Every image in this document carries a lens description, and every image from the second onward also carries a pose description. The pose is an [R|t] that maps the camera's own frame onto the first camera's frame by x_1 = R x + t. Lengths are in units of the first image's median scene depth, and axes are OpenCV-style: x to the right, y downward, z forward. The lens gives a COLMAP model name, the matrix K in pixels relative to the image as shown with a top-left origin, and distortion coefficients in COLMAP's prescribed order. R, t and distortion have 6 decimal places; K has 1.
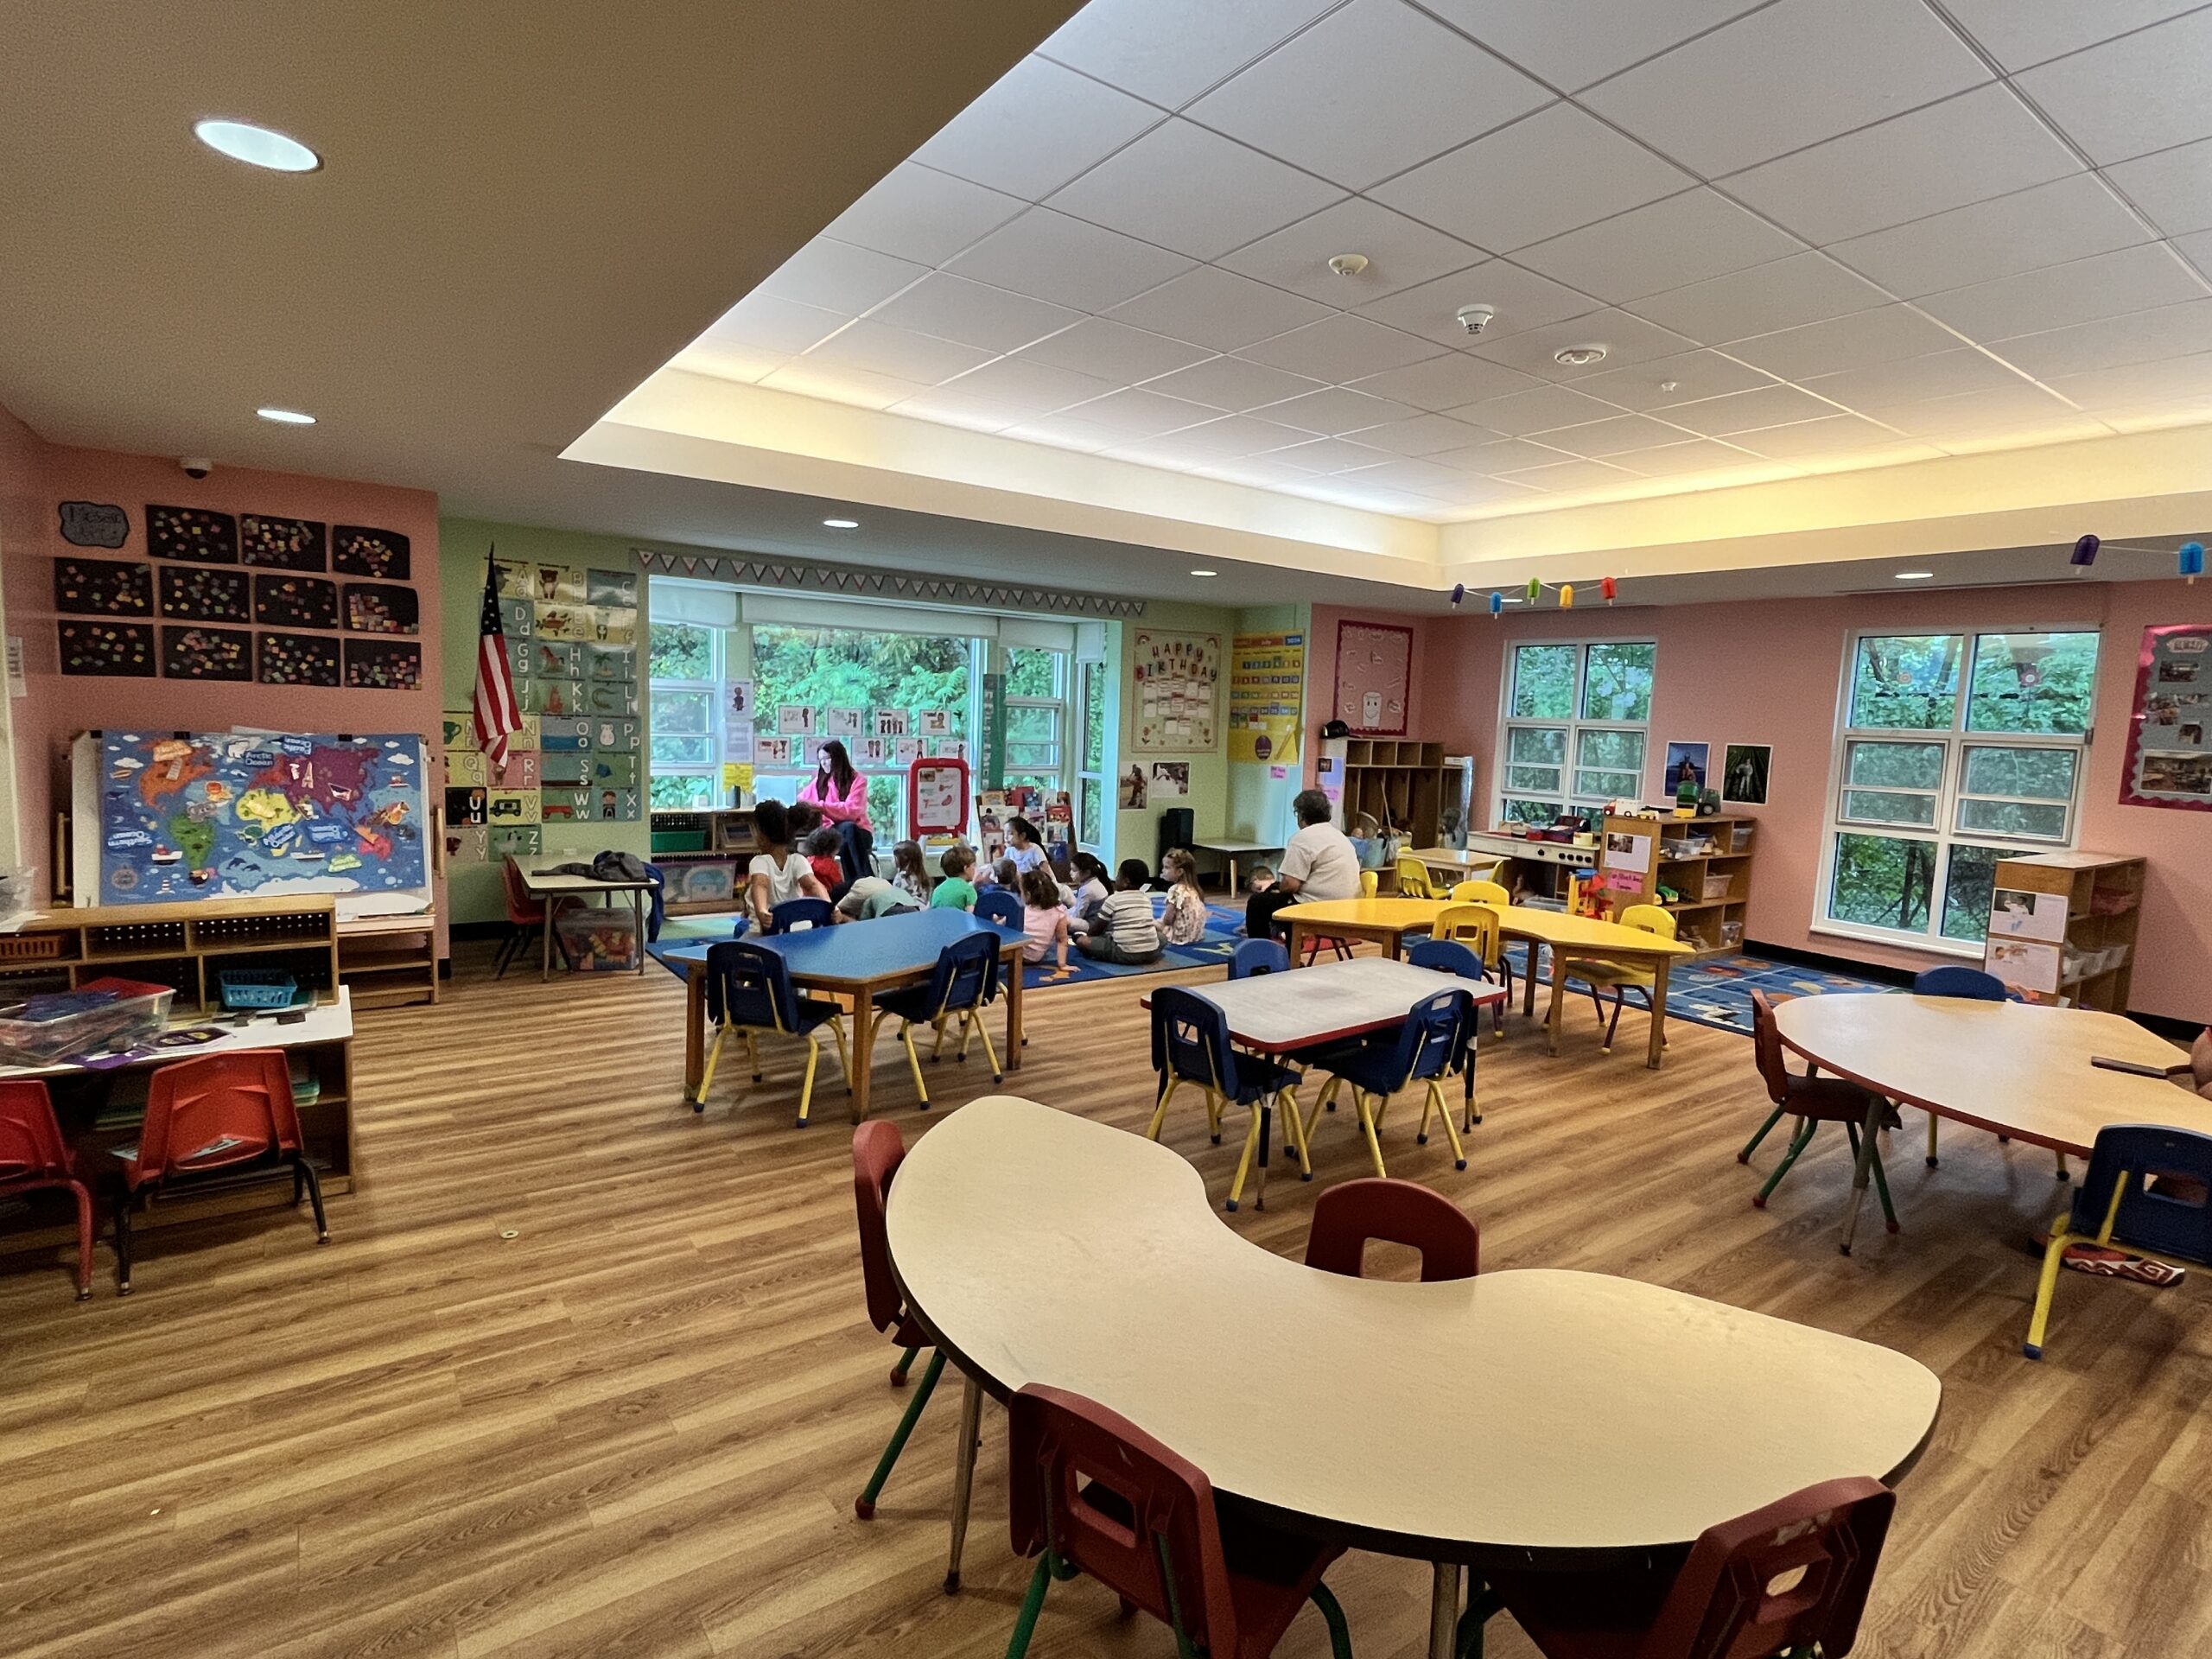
lens RADIAL K [[1106.8, 0, 1116.2], [0, 1106.8, 832.6], [0, 0, 1]] dist [0.000013, -0.000441]
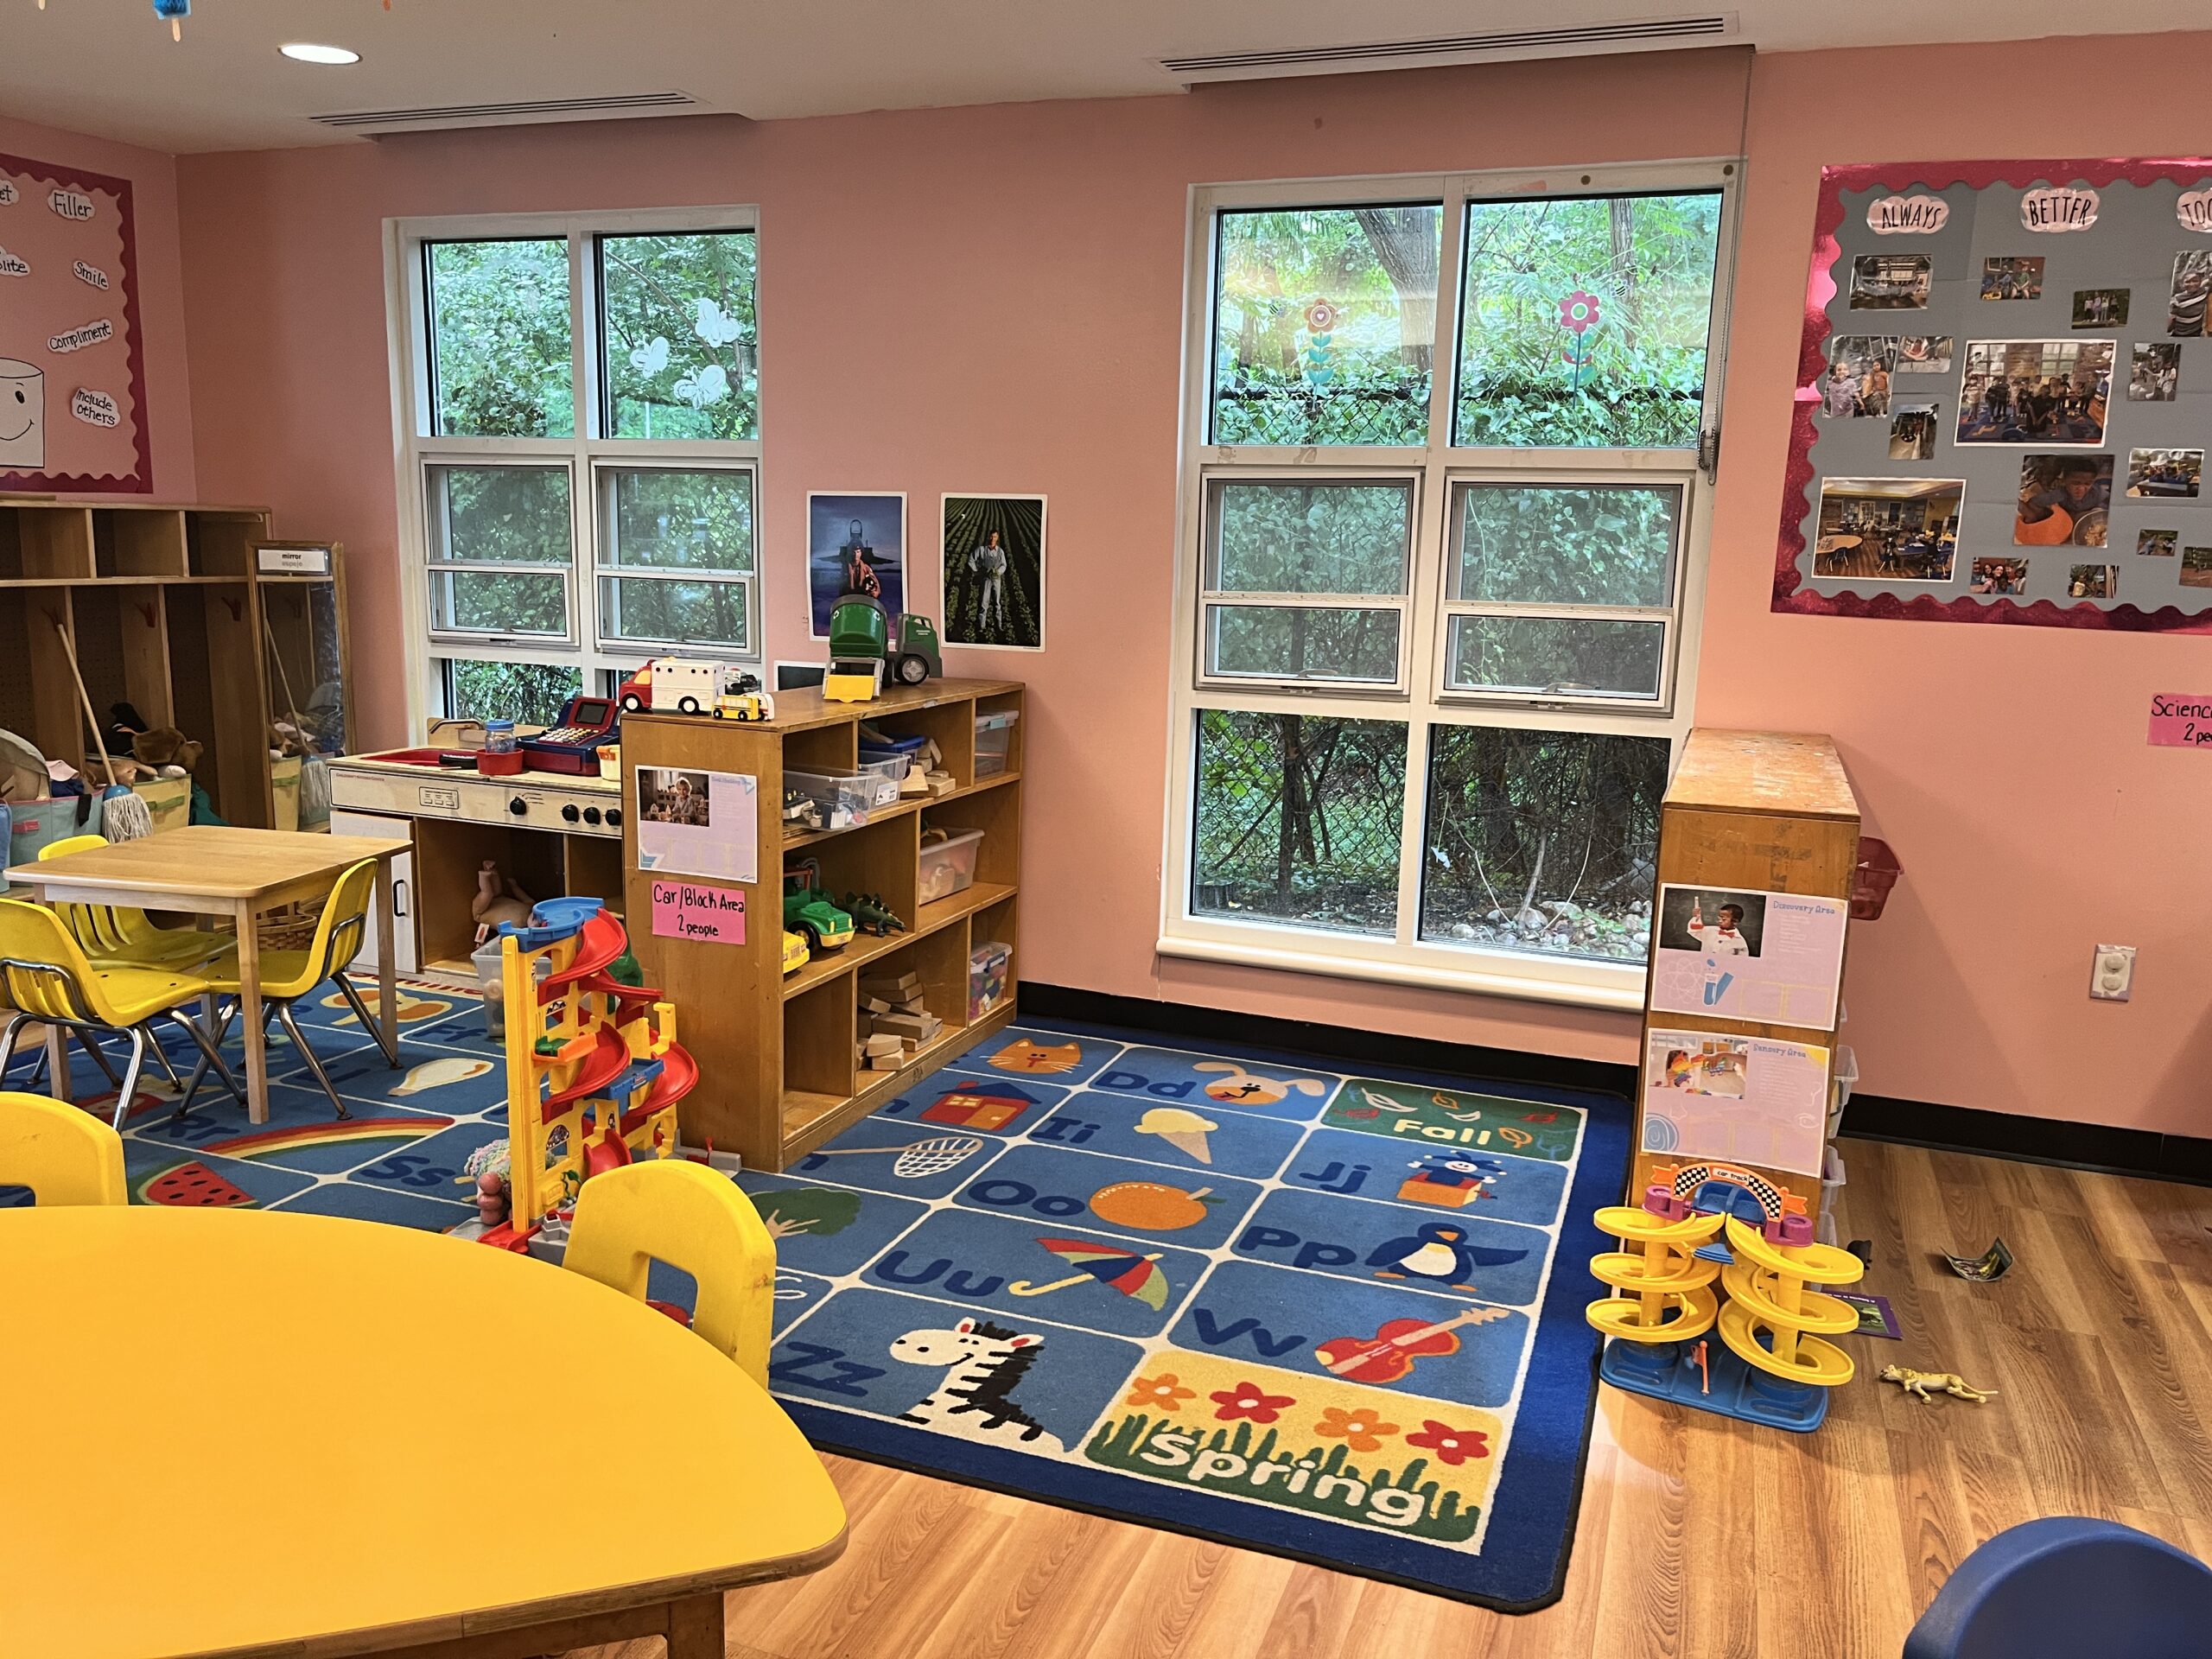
lens RADIAL K [[1657.4, 0, 1111.1], [0, 1657.4, 836.6], [0, 0, 1]] dist [0.085205, -0.123580]
pose [[0.829792, -0.118118, 0.545430, 0.279184], [0.066833, 0.991344, 0.113008, -0.024506], [-0.554057, -0.057320, 0.830503, 0.495629]]
